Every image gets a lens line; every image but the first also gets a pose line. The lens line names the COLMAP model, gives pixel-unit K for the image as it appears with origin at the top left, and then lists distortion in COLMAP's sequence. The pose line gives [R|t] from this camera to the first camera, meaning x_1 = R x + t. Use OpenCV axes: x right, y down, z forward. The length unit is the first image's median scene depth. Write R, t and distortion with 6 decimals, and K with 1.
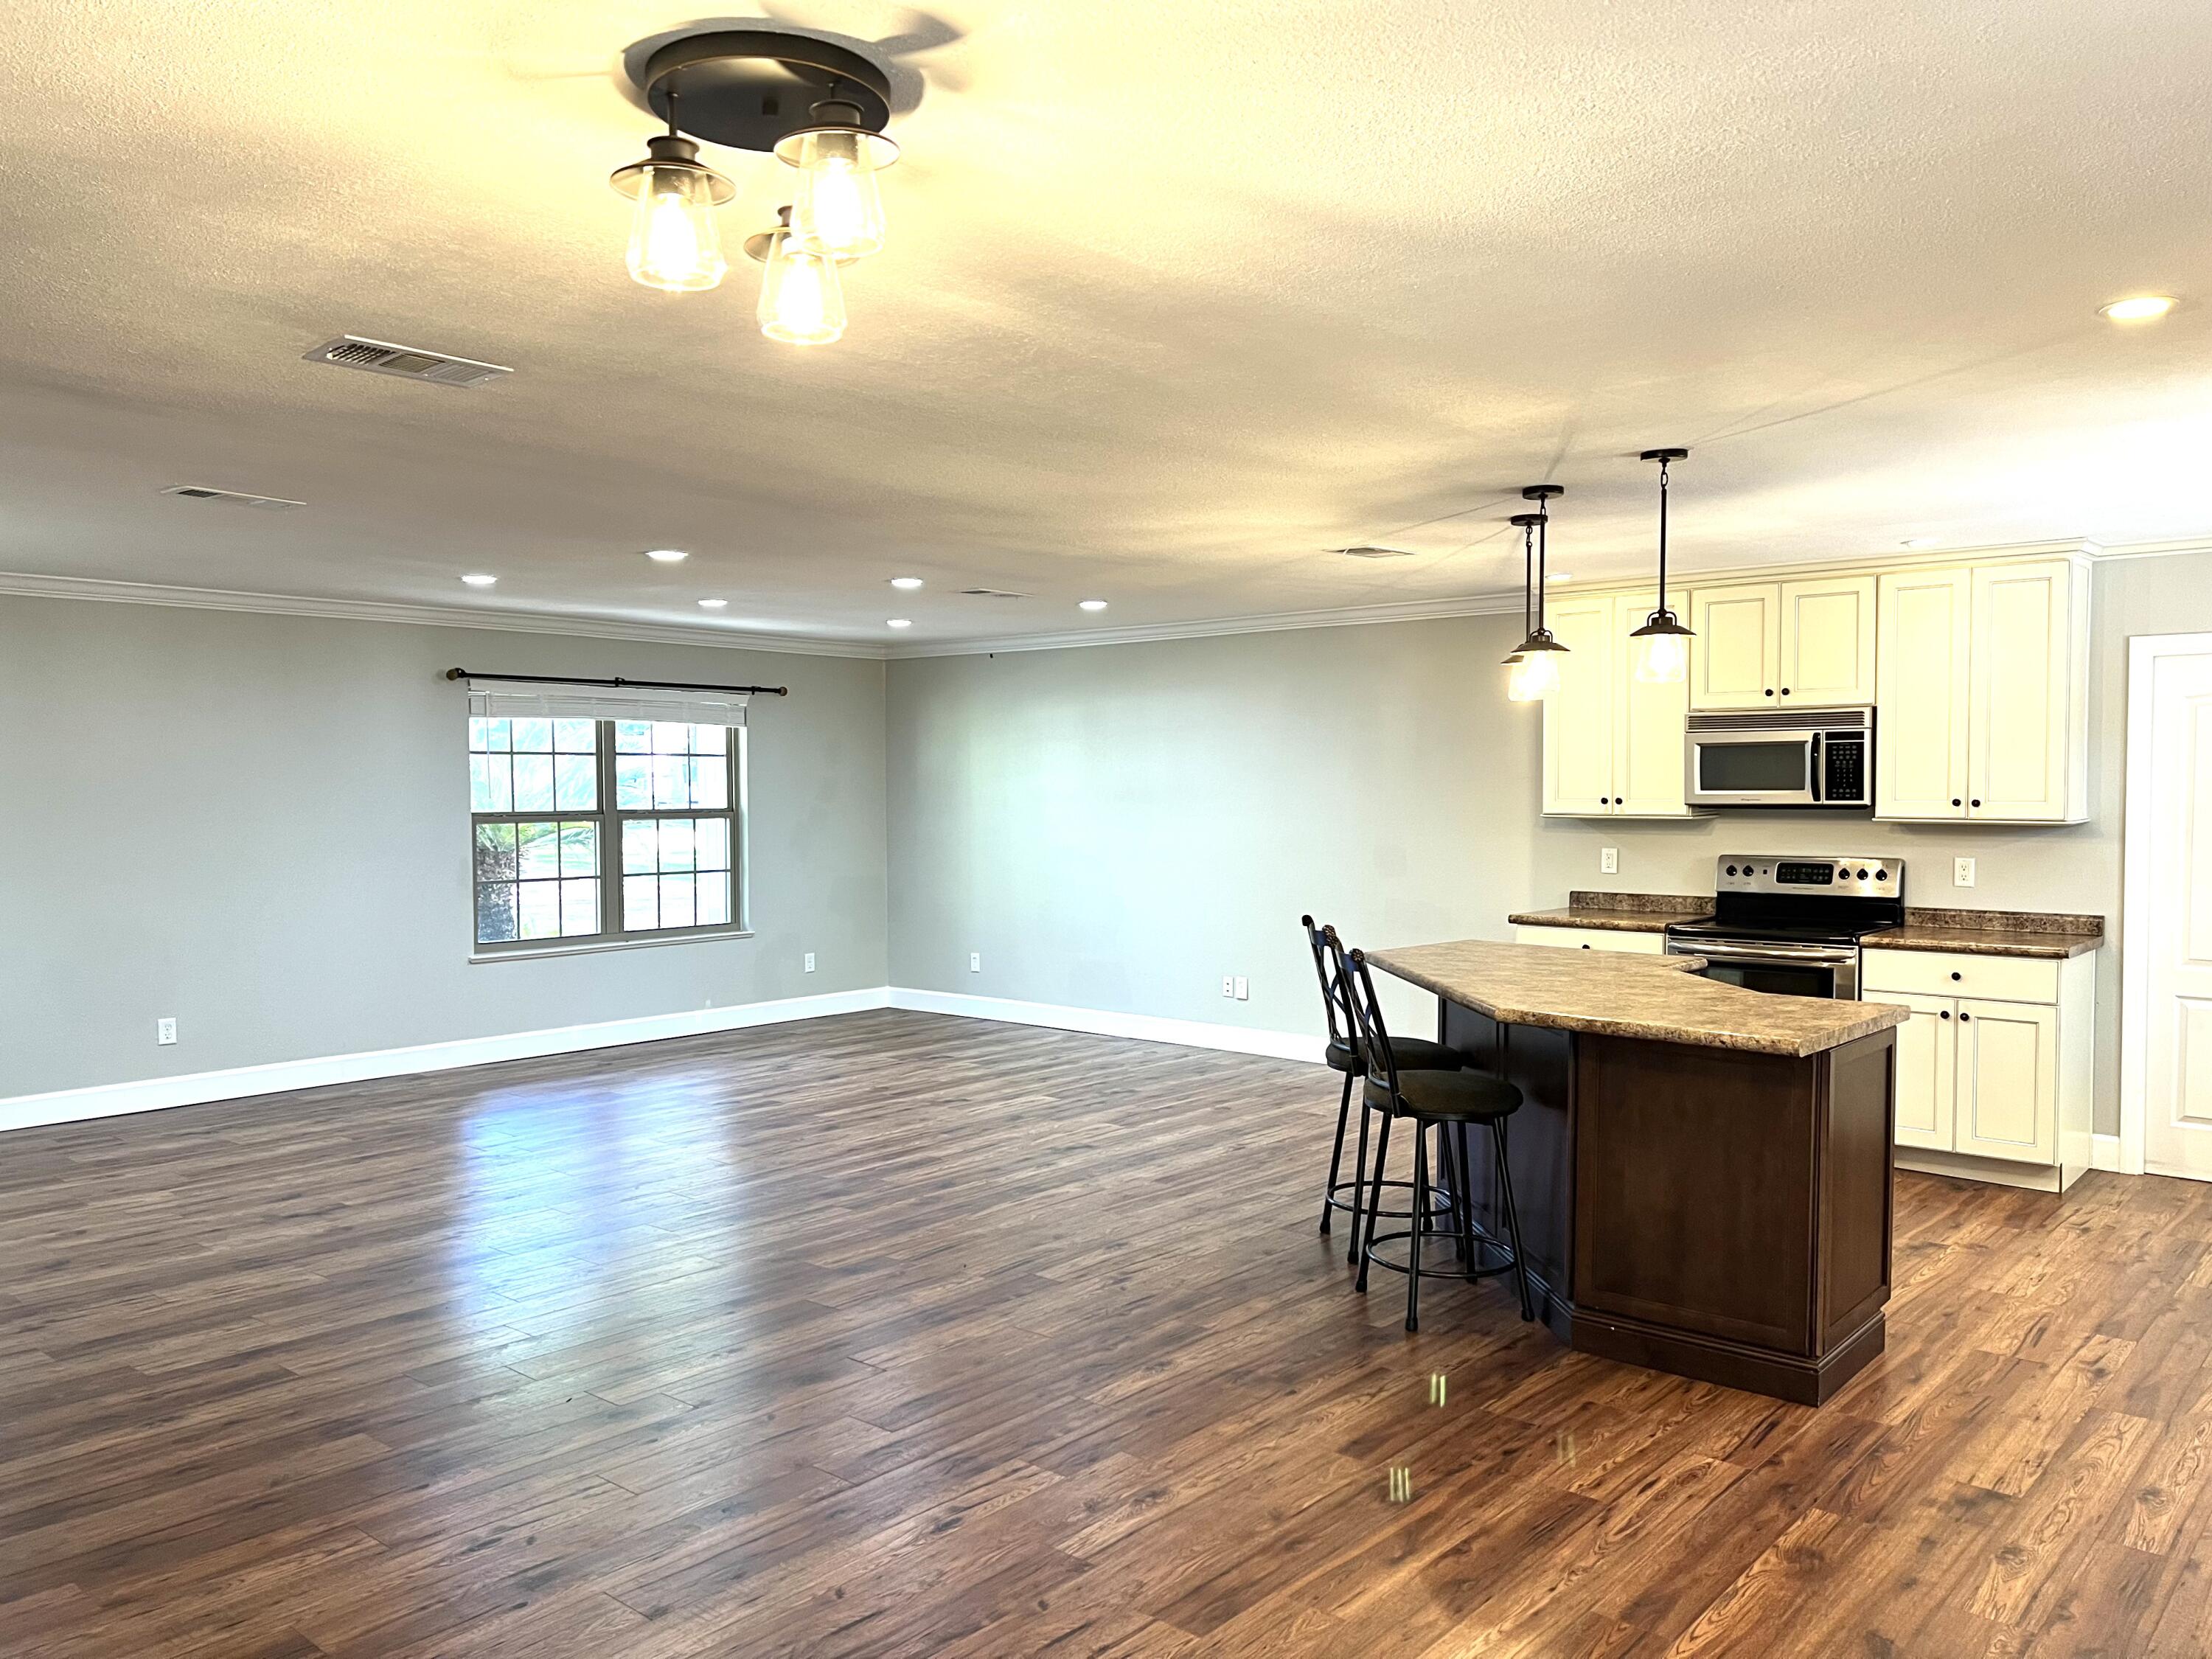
lens RADIAL K [[1669.0, 0, 1105.0], [0, 1669.0, 826.6], [0, 0, 1]] dist [0.055579, -0.061823]
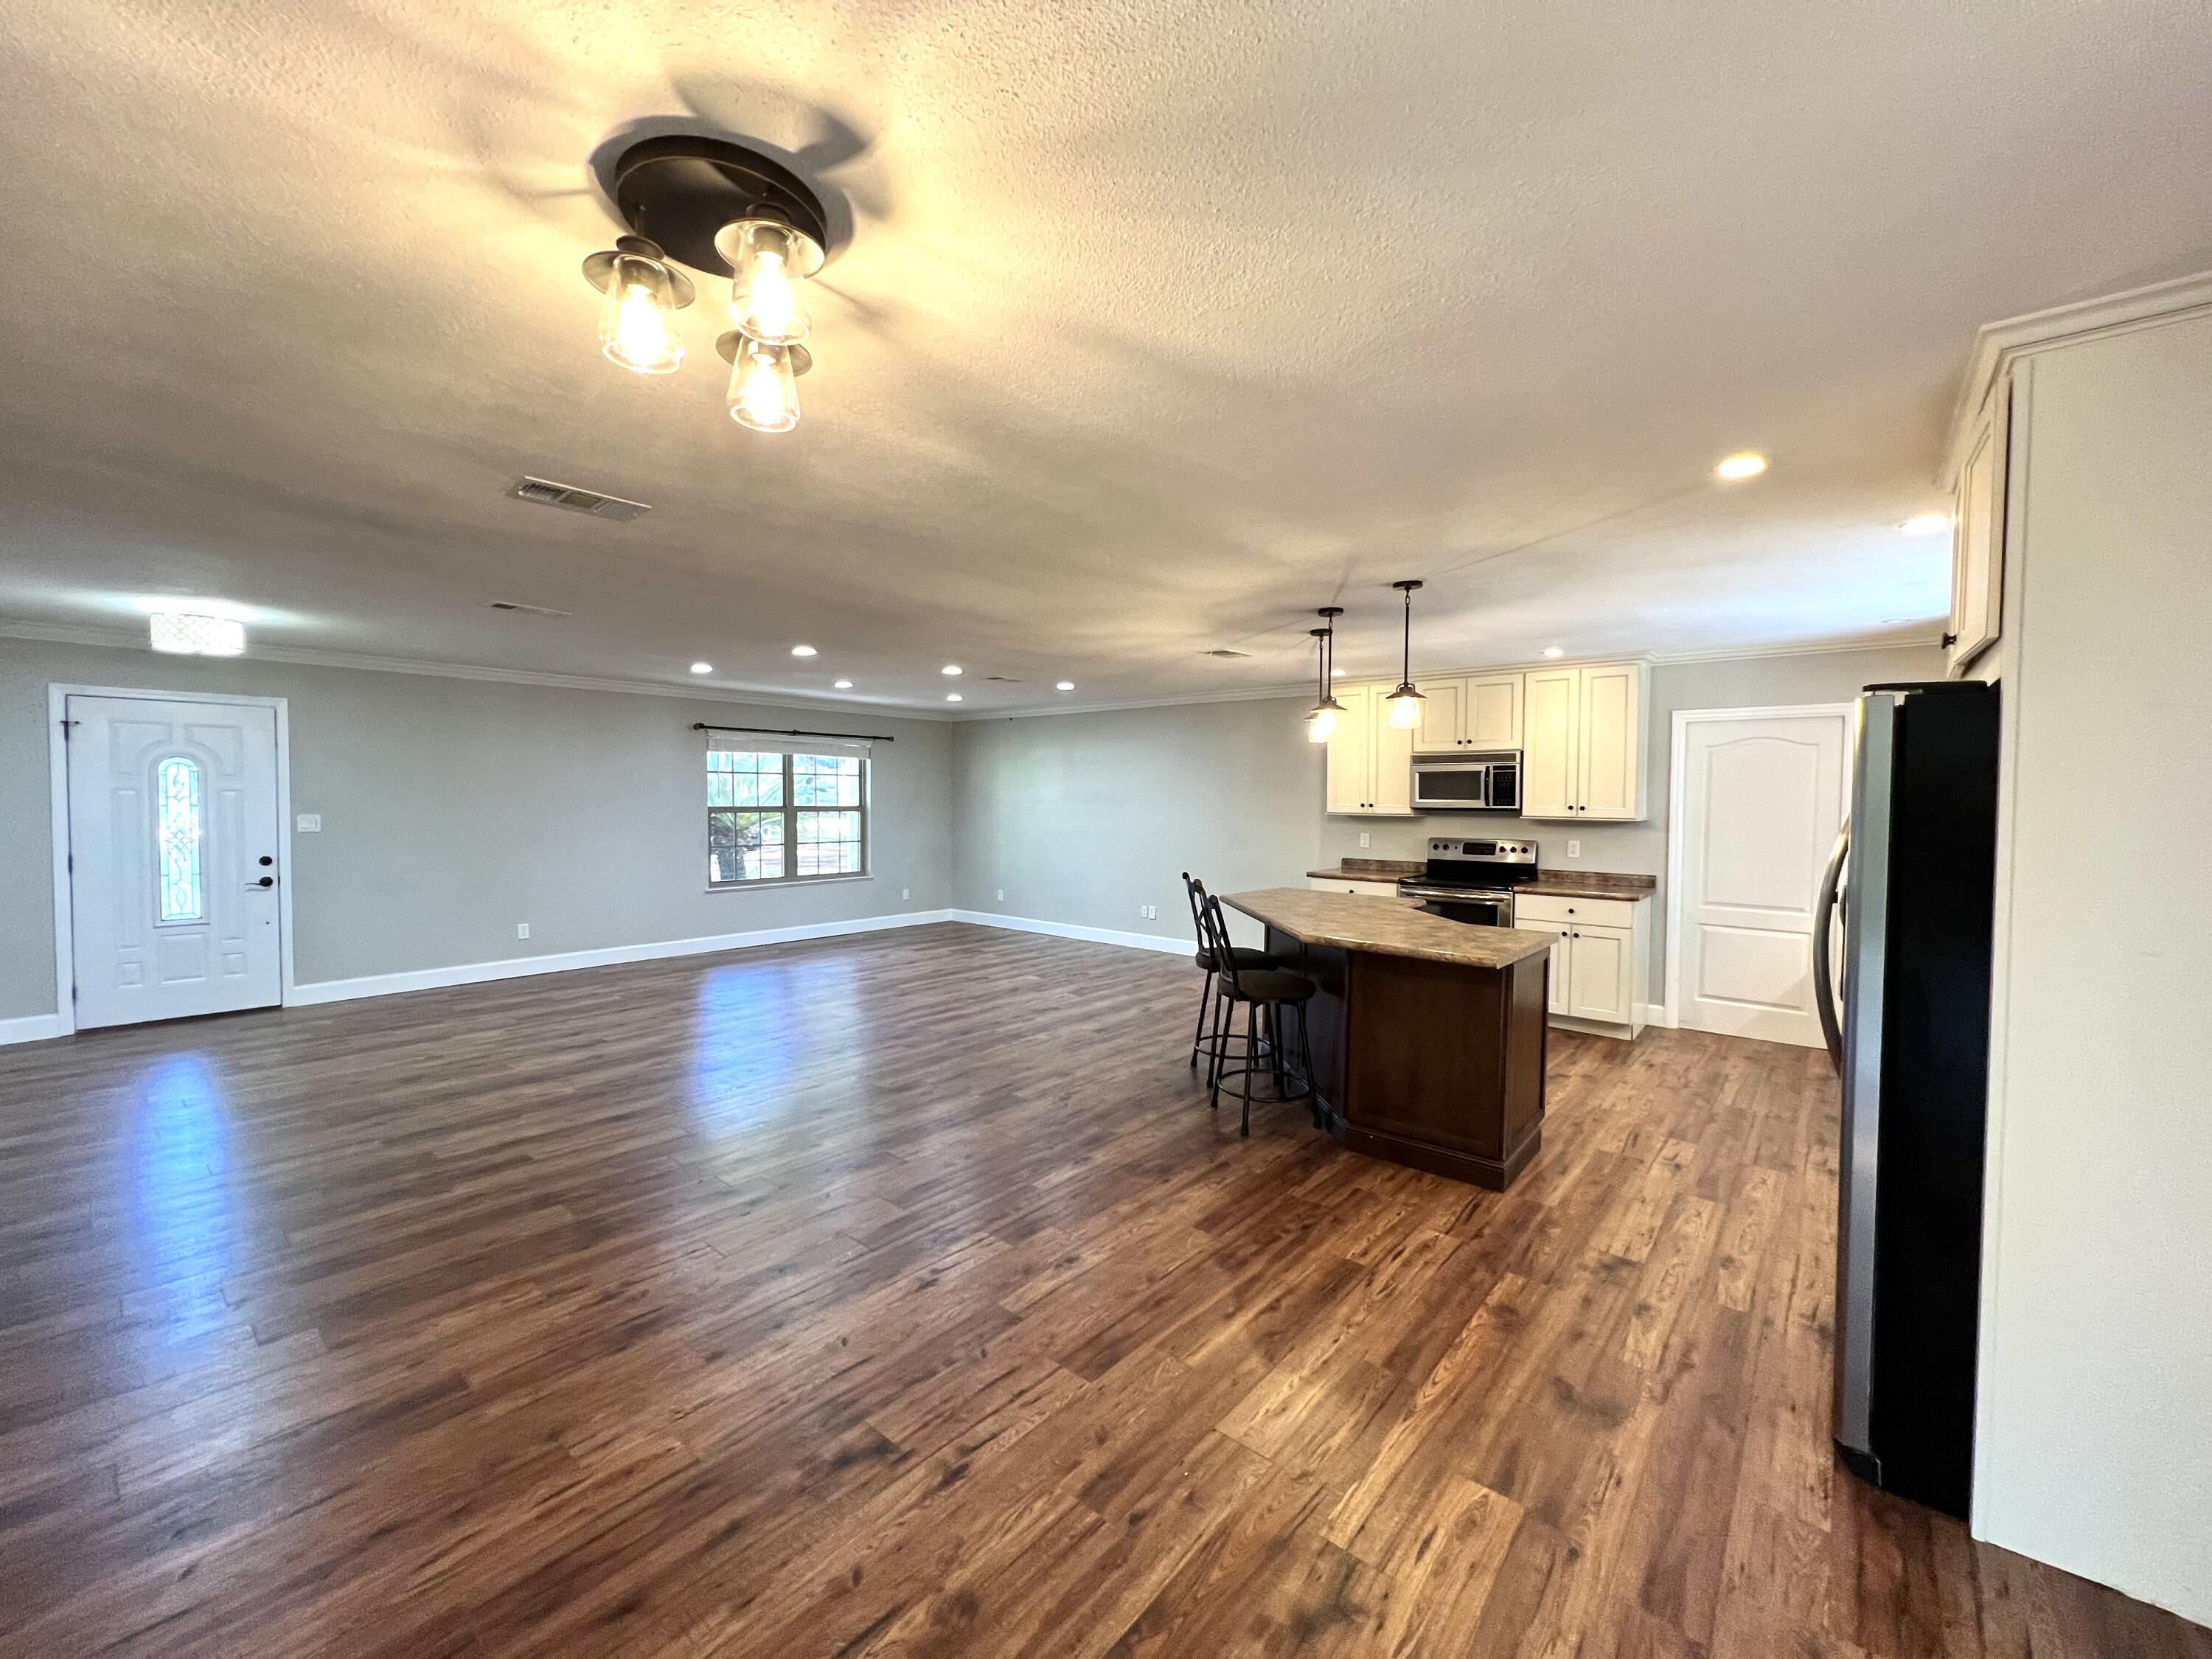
lens RADIAL K [[881.8, 0, 1094.8], [0, 881.8, 813.0], [0, 0, 1]] dist [-0.002407, 0.000523]
pose [[0.999945, 0.009718, 0.003870, 0.032414], [-0.009686, 0.999918, -0.008399, 0.003620], [-0.003952, 0.008361, 0.999957, 0.154281]]
